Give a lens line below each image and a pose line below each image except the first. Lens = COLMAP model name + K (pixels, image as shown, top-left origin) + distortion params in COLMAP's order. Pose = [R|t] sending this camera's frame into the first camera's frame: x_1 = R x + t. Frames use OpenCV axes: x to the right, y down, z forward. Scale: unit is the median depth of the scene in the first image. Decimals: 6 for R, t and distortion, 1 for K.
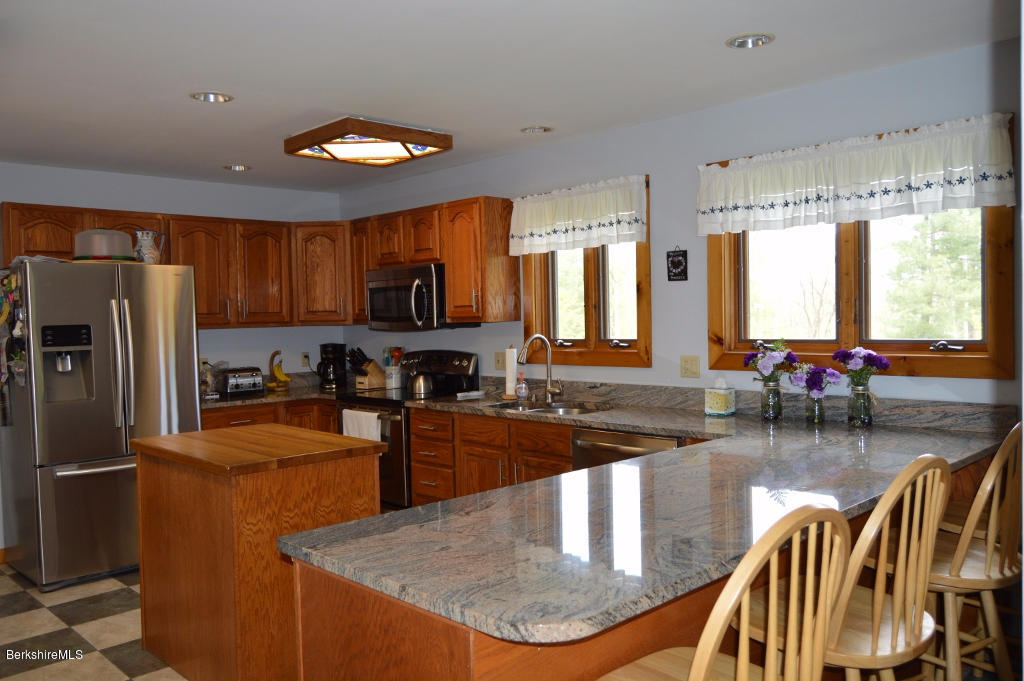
lens RADIAL K [[801.8, 0, 514.4], [0, 801.8, 340.8], [0, 0, 1]] dist [-0.019852, 0.011125]
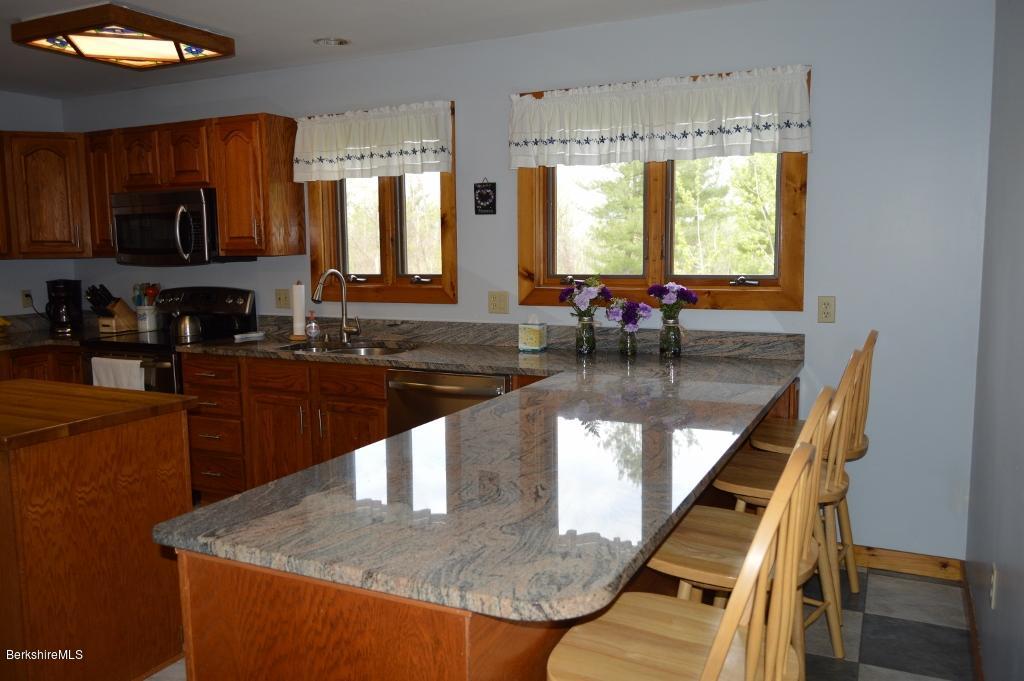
lens RADIAL K [[801.8, 0, 511.8], [0, 801.8, 340.7], [0, 0, 1]] dist [-0.019852, 0.011125]
pose [[0.940563, -0.028957, 0.338382, -0.098536], [0.001007, 0.996592, 0.082485, -0.002114], [-0.339617, -0.077241, 0.937387, 0.063562]]
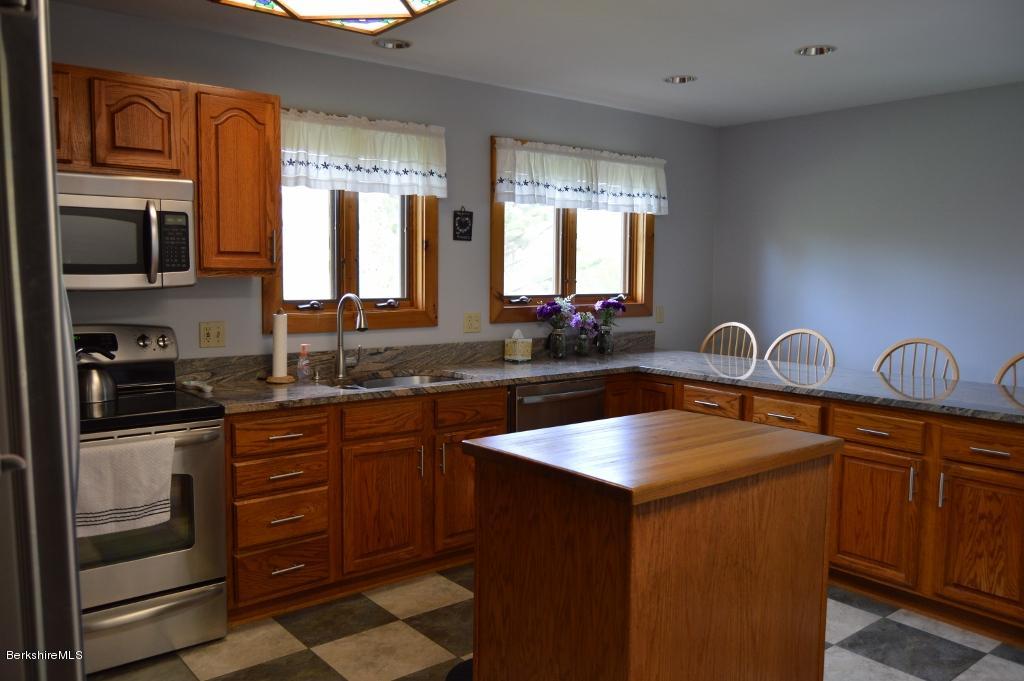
lens RADIAL K [[801.8, 0, 514.0], [0, 801.8, 341.2], [0, 0, 1]] dist [-0.019852, 0.011125]
pose [[0.084370, -0.063646, 0.994400, -0.817271], [0.018360, 0.997888, 0.062311, -0.007963], [-0.996265, 0.013000, 0.085360, 0.833155]]
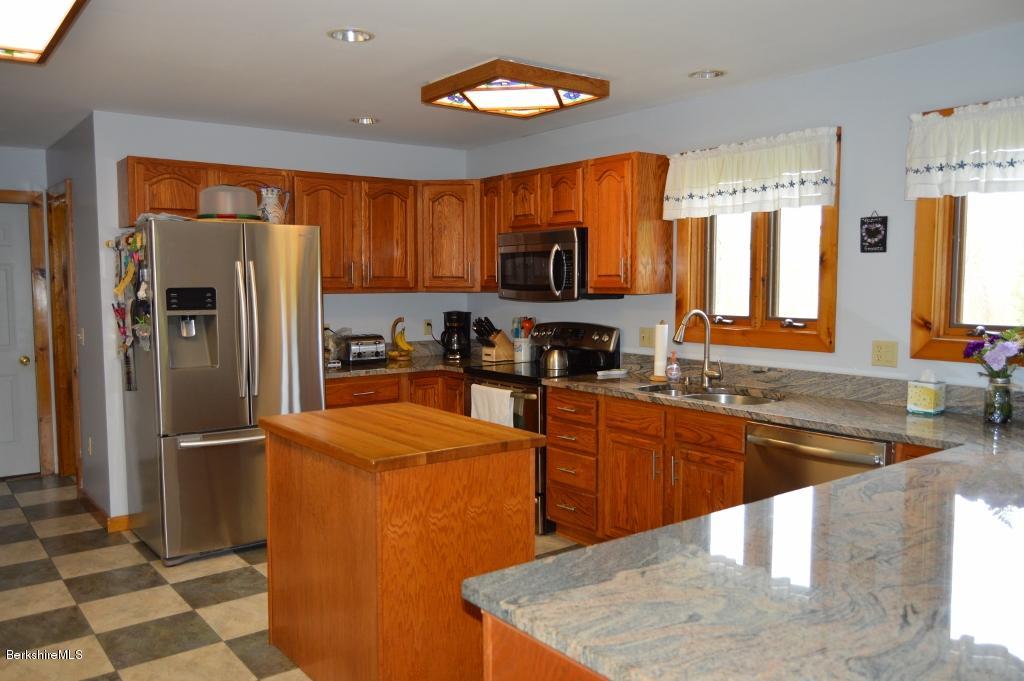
lens RADIAL K [[801.8, 0, 513.8], [0, 801.8, 341.2], [0, 0, 1]] dist [-0.019852, 0.011125]
pose [[0.992638, 0.030493, -0.117219, -0.071723], [-0.025100, 0.998570, 0.047211, -0.010944], [0.118491, -0.043922, 0.991983, 0.107242]]
